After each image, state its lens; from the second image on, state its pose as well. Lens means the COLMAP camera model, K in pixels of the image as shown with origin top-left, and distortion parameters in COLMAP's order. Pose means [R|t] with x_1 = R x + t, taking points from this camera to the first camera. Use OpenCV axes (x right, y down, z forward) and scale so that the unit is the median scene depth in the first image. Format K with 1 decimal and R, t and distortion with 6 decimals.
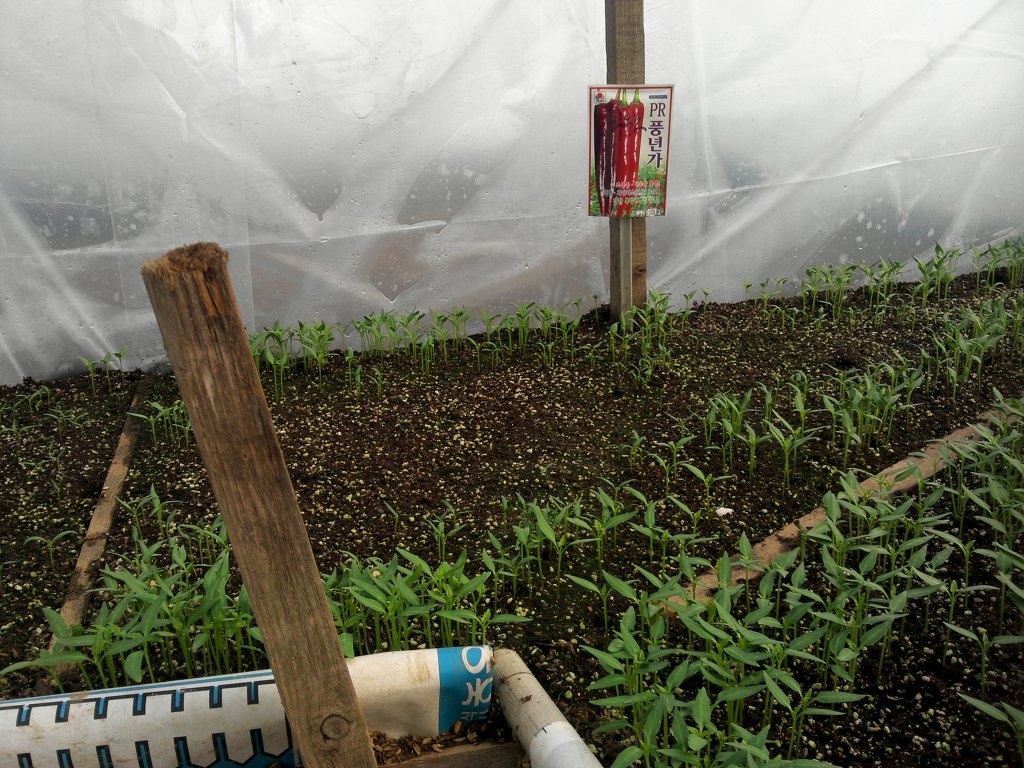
lens RADIAL K [[993.6, 0, 493.8], [0, 993.6, 394.7], [0, 0, 1]] dist [-0.009831, -0.015753]
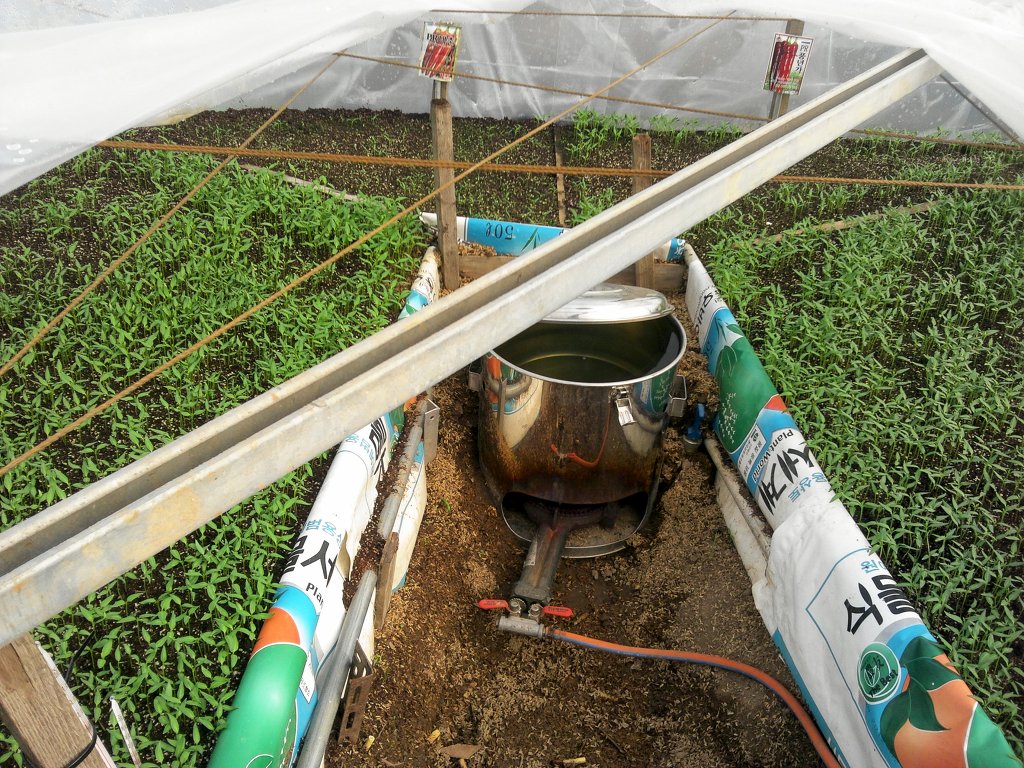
lens RADIAL K [[995.0, 0, 528.5], [0, 995.0, 384.2], [0, 0, 1]] dist [-0.002265, -0.006360]
pose [[0.968426, 0.219079, -0.118973, -0.003858], [-0.178743, 0.942849, 0.281225, -0.116663], [0.173784, -0.251080, 0.952238, -1.738342]]
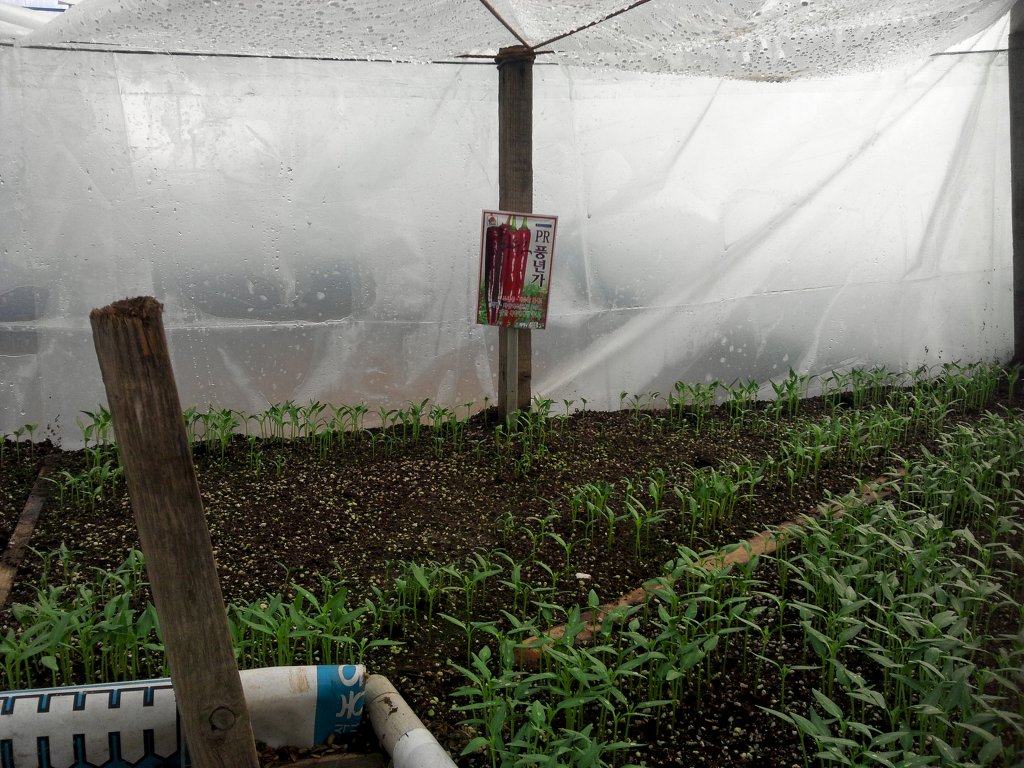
lens RADIAL K [[994.3, 0, 490.8], [0, 994.3, 372.8], [0, 0, 1]] dist [0.008573, 0.000441]
pose [[0.994885, 0.046515, 0.089670, 0.013655], [-0.032546, 0.987939, -0.151386, 0.052678], [-0.095630, 0.147693, 0.984399, -0.113221]]
